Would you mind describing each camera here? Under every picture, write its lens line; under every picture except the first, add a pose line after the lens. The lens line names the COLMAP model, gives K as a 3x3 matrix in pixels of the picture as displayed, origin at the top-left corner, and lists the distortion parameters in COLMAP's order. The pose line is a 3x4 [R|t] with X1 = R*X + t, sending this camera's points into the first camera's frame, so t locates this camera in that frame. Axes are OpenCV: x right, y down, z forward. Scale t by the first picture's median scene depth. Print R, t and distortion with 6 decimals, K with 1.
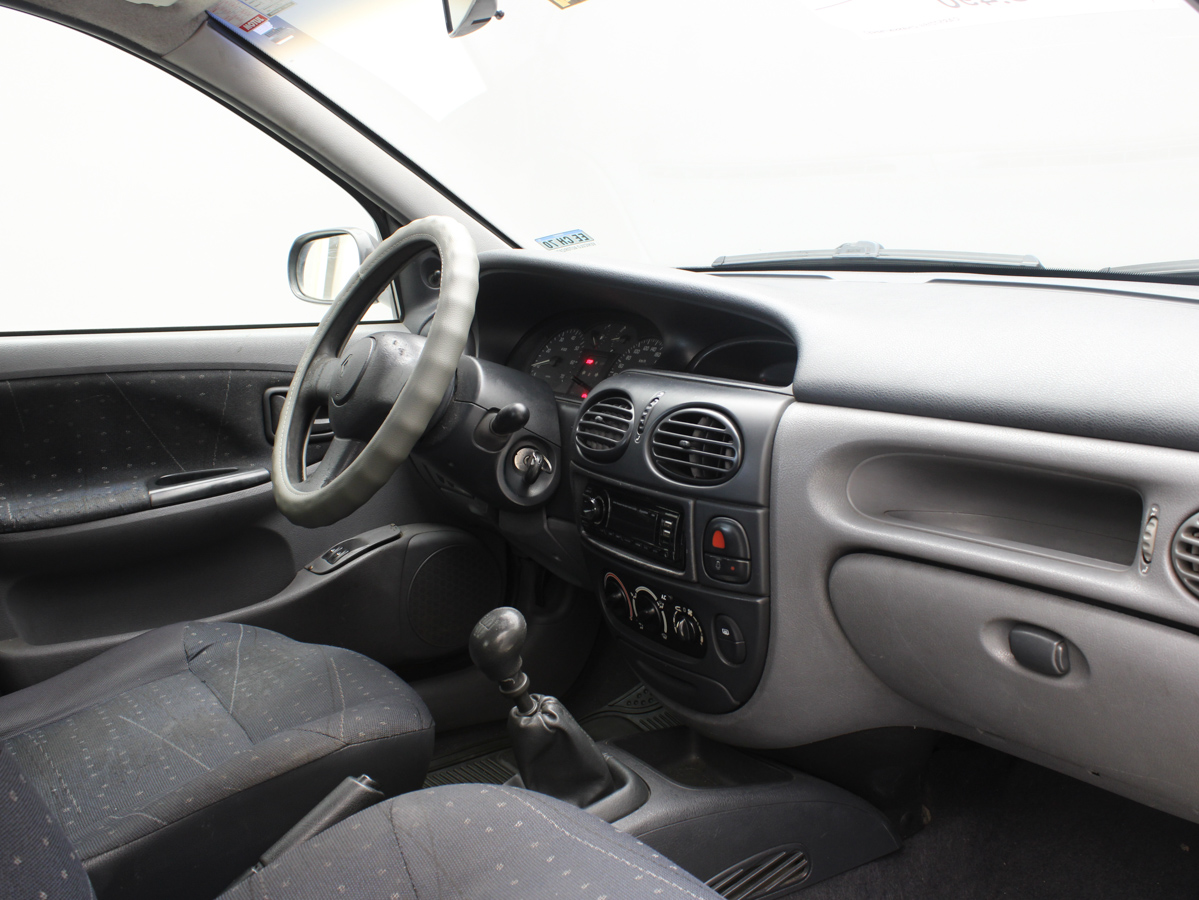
lens RADIAL K [[1203.1, 0, 599.5], [0, 1203.1, 450.0], [0, 0, 1]] dist [-0.163717, 0.140711]
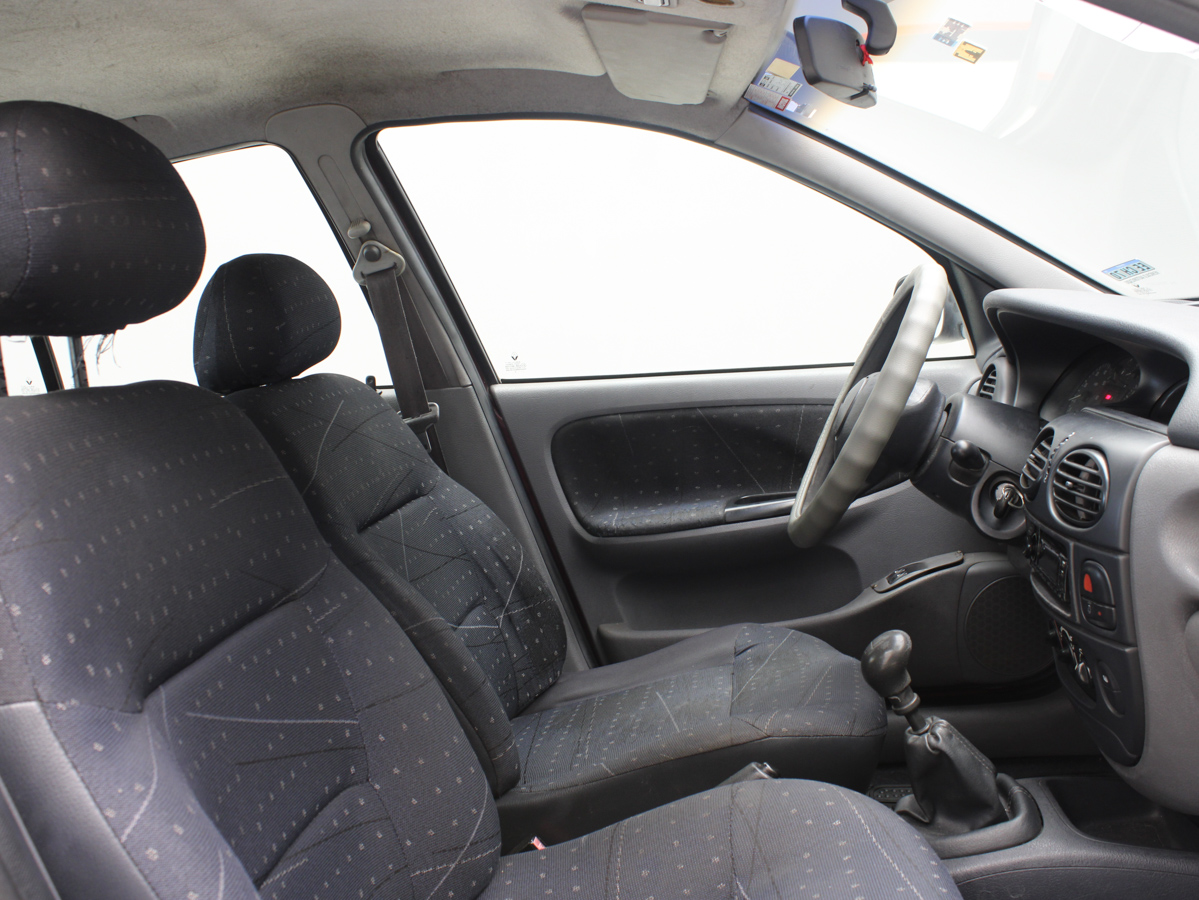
lens RADIAL K [[1203.1, 0, 599.5], [0, 1203.1, 450.0], [0, 0, 1]] dist [-0.163717, 0.140711]
pose [[0.771753, 0.018212, -0.635661, 0.290860], [-0.029667, 0.999533, -0.007382, -0.011388], [0.635229, 0.024556, 0.771933, -0.000898]]
